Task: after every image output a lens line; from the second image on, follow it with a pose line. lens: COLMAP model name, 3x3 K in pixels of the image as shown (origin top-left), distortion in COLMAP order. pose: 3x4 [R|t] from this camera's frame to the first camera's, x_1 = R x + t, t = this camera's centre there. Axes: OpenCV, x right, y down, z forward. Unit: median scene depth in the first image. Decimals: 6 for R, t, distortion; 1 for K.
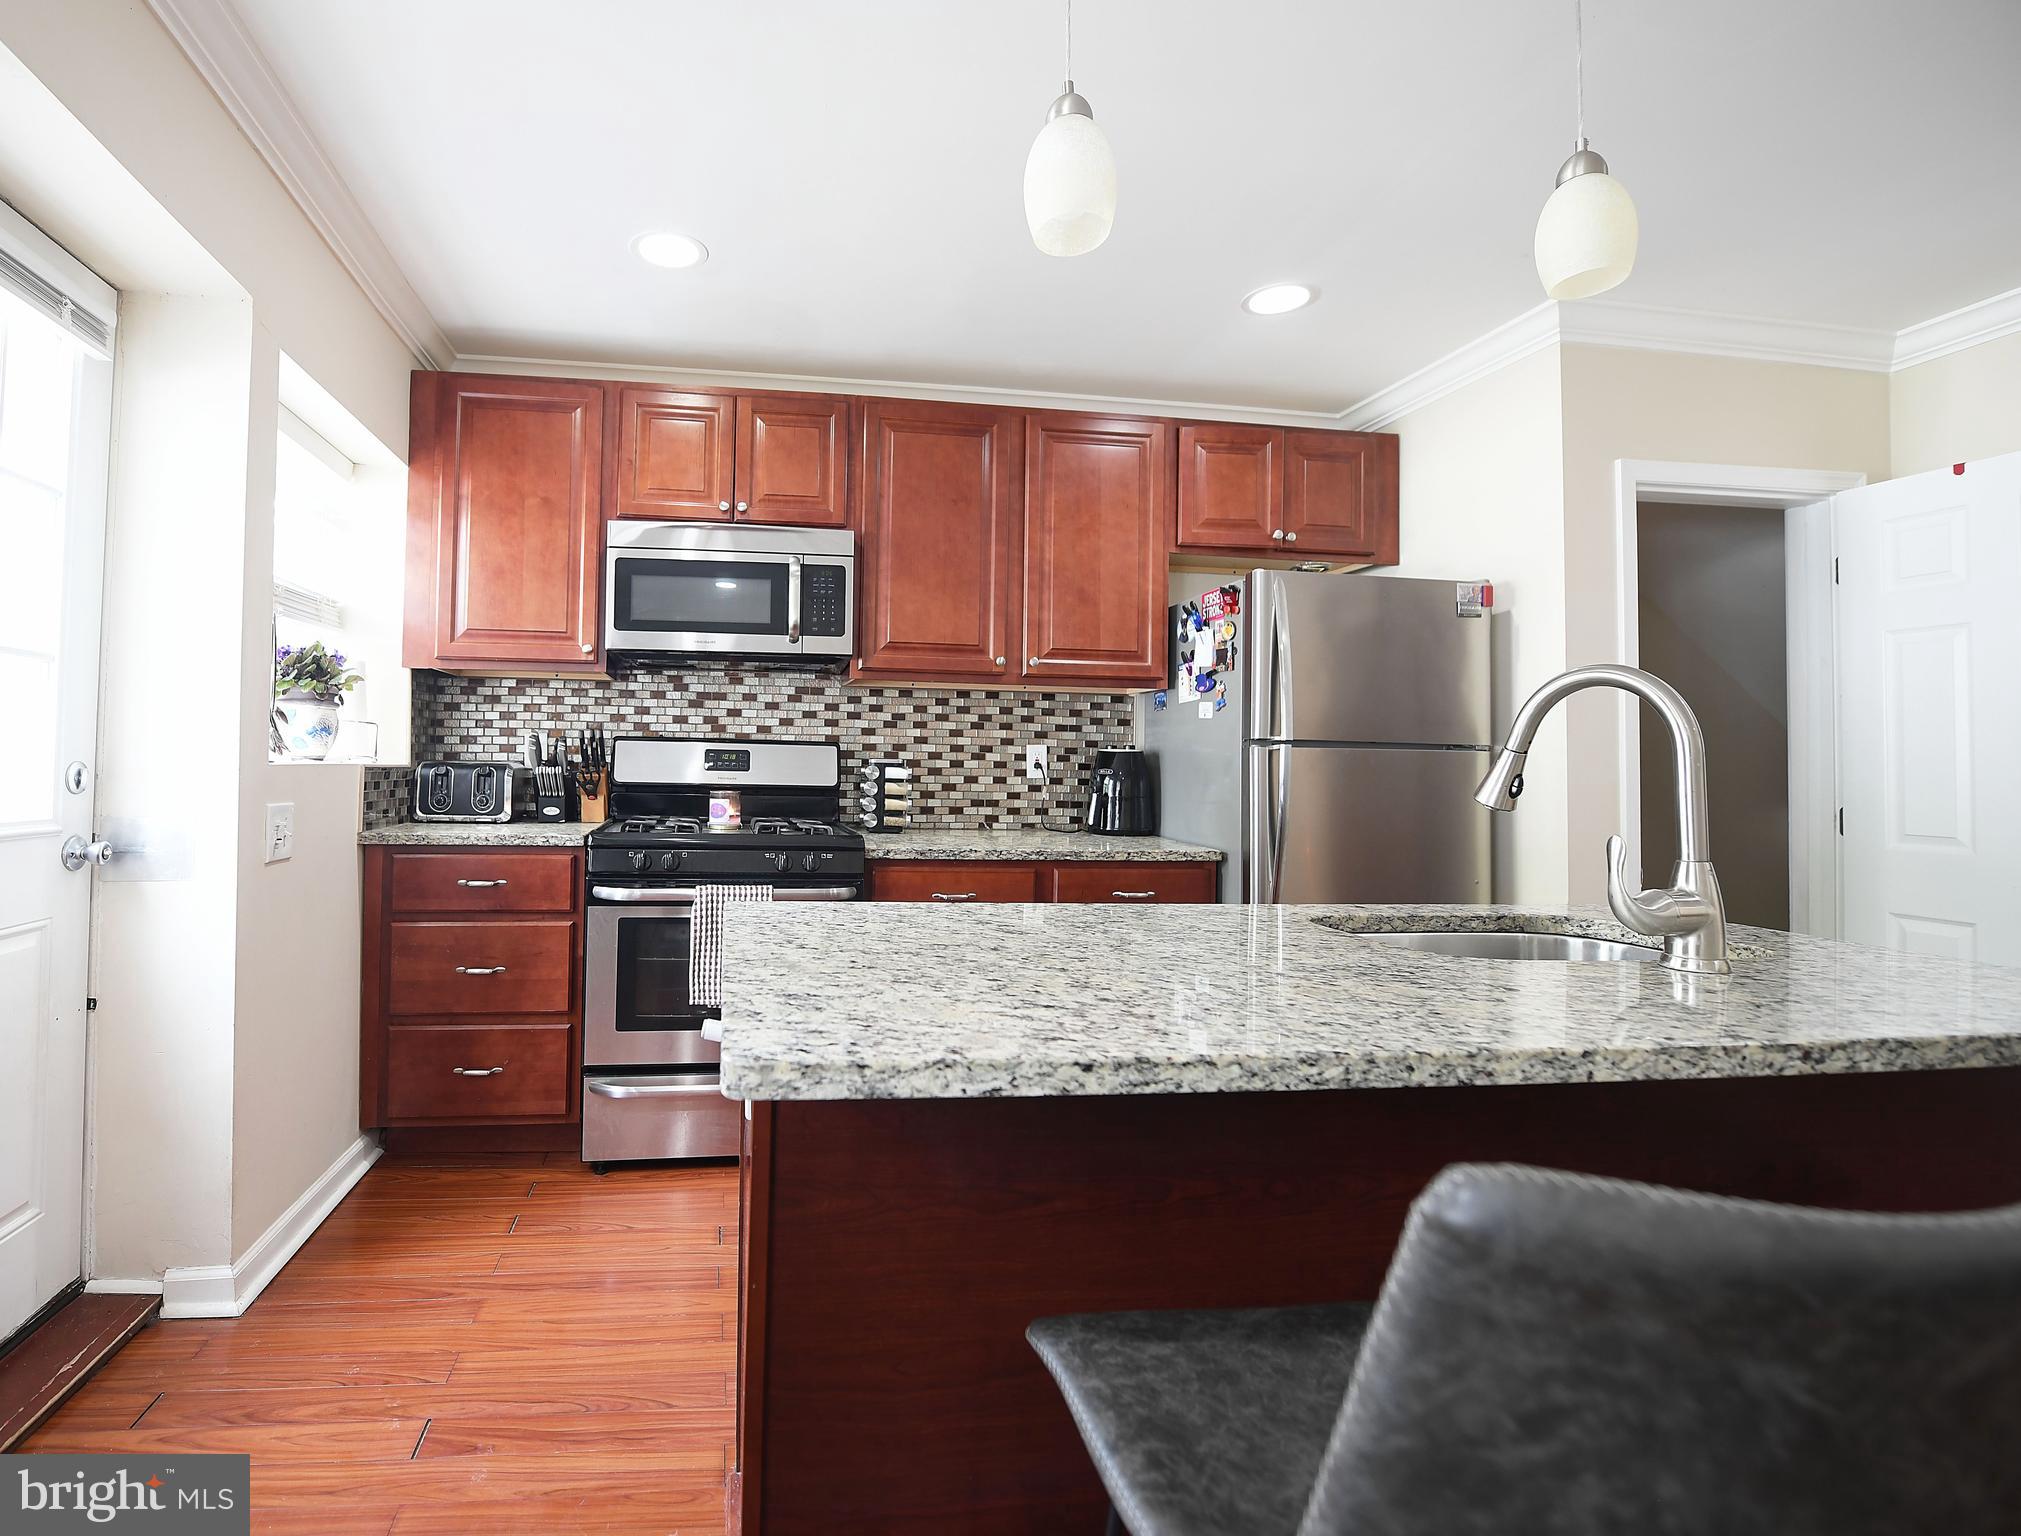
lens RADIAL K [[975.4, 0, 842.5], [0, 975.4, 738.7], [0, 0, 1]] dist [-0.015129, -0.000913]
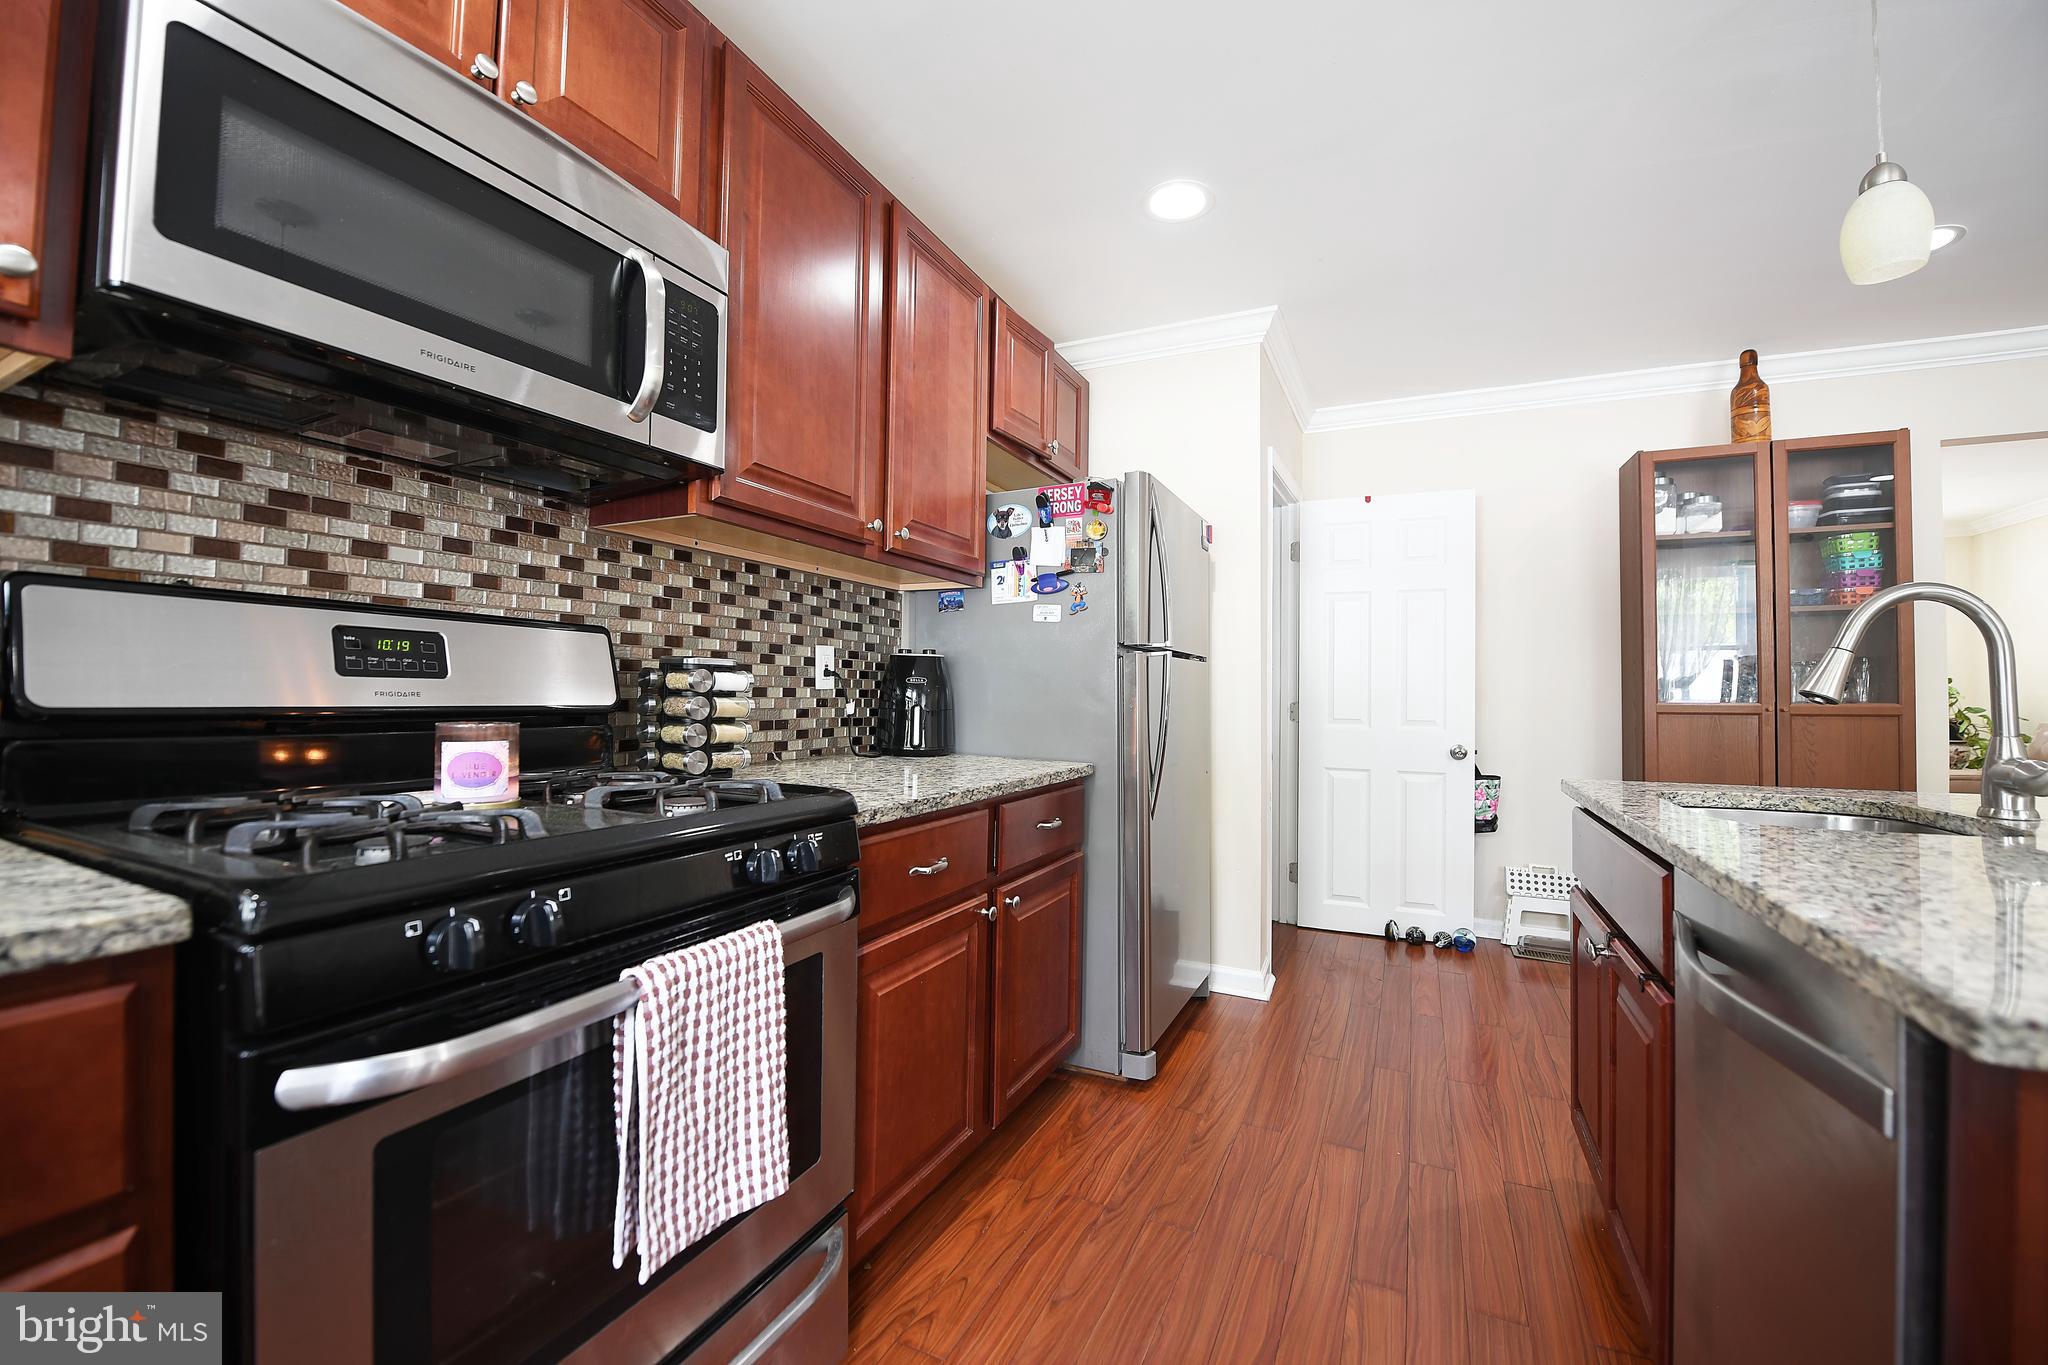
lens RADIAL K [[814.3, 0, 1031.9], [0, 814.3, 673.4], [0, 0, 1]] dist [-0.020456, -0.000689]
pose [[0.539998, 0.008565, 0.841622, -0.267314], [-0.021670, 0.999758, 0.003729, 0.023633], [-0.841387, -0.020252, 0.540053, 0.556991]]
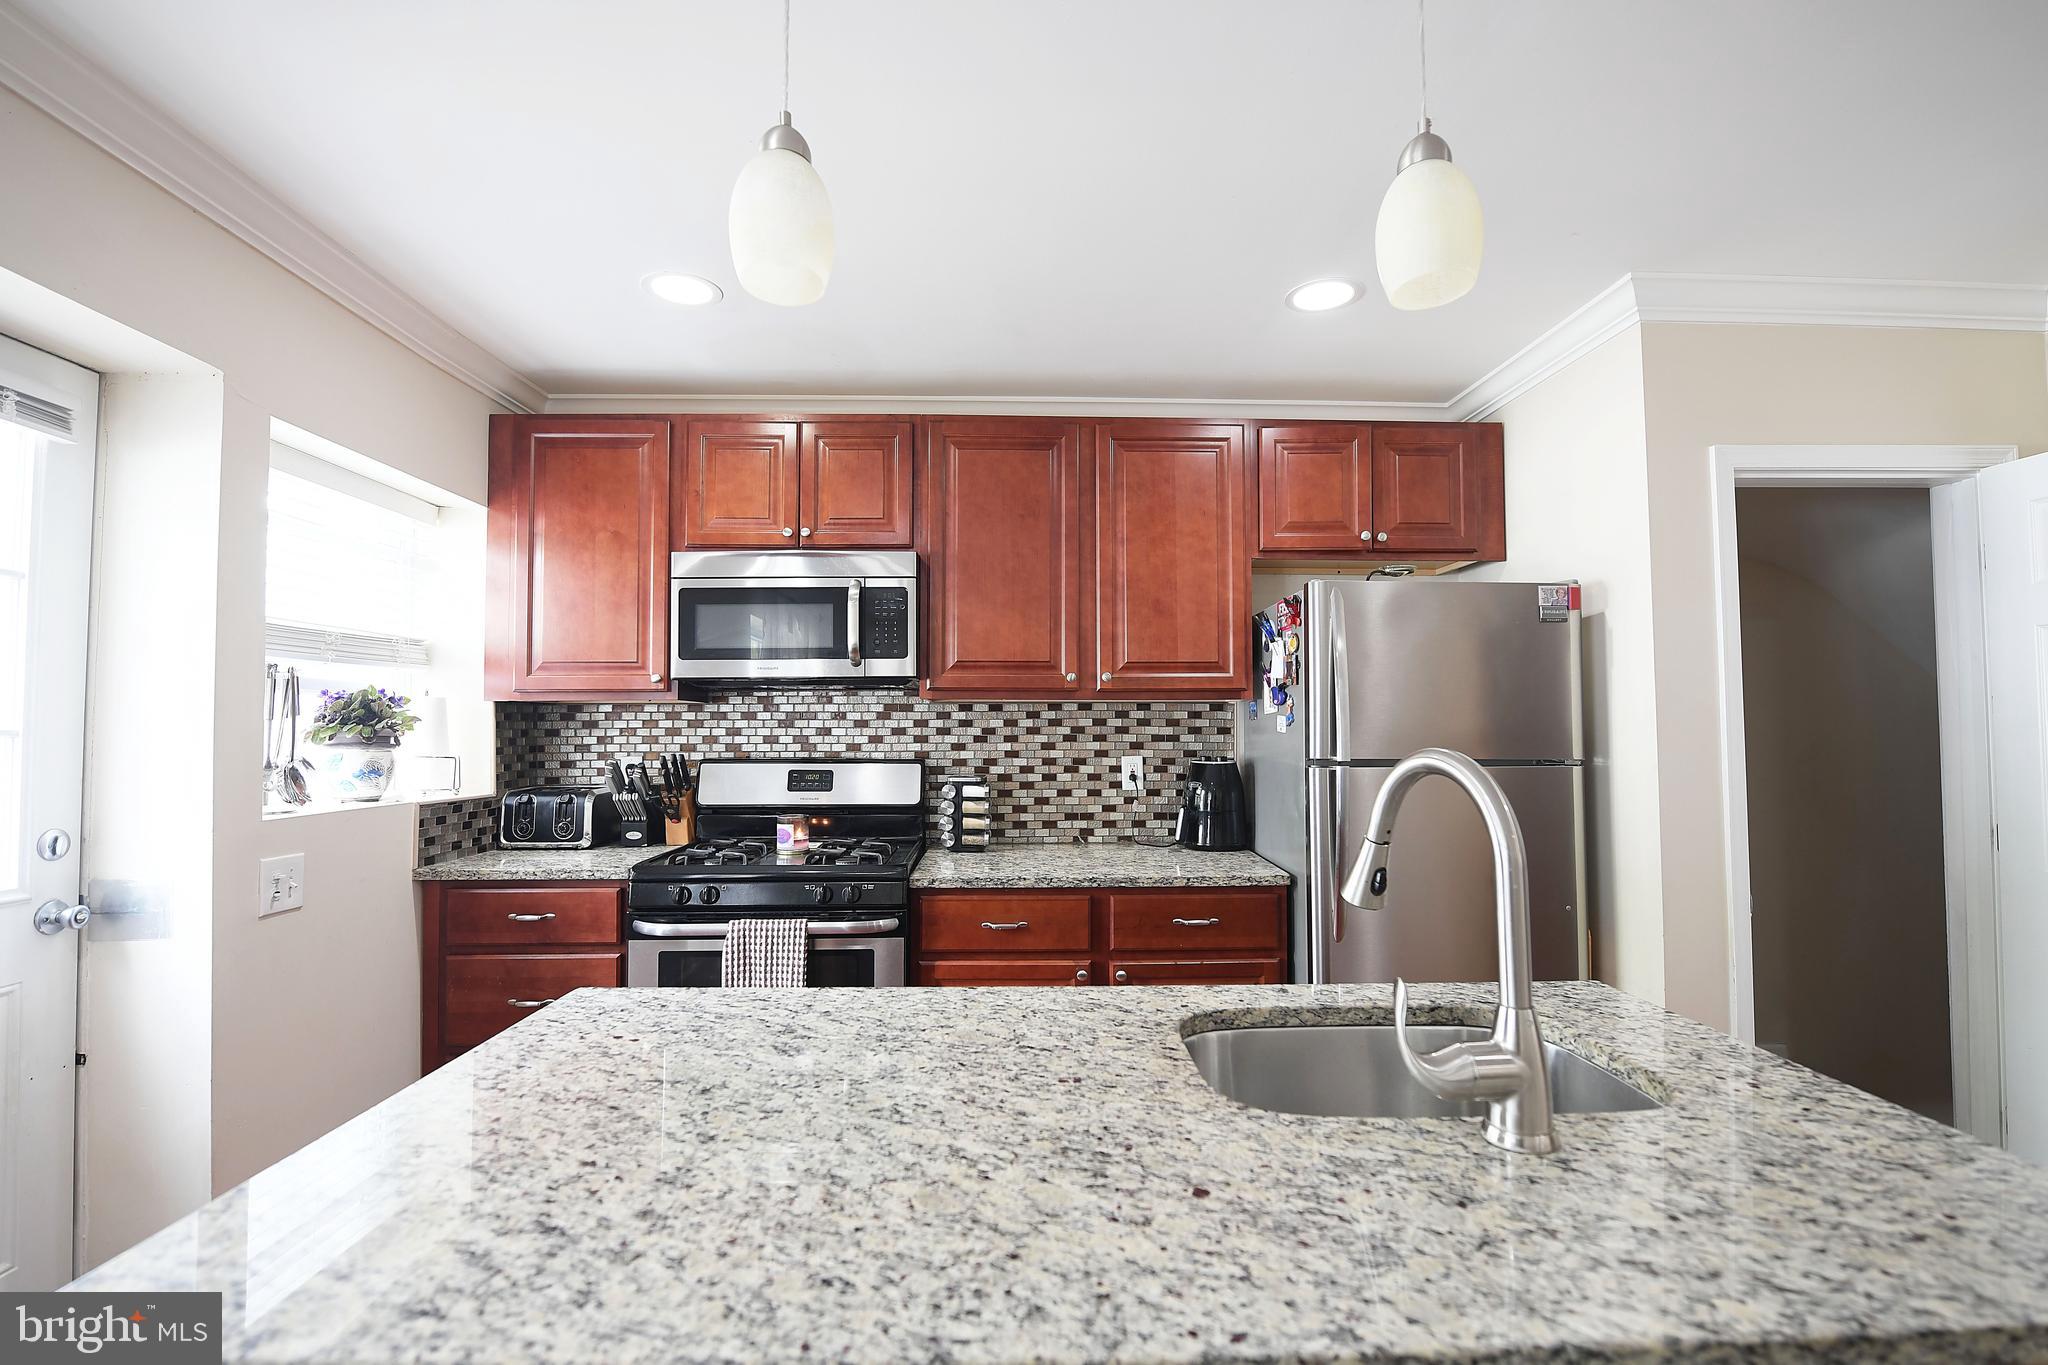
lens RADIAL K [[921.8, 0, 1036.6], [0, 921.8, 698.2], [0, 0, 1]] dist [-0.013725, -0.000849]
pose [[0.995720, -0.023862, -0.089282, 0.201518], [0.022945, 0.999673, -0.011284, -0.046951], [0.089522, 0.009187, 0.995942, 0.070781]]
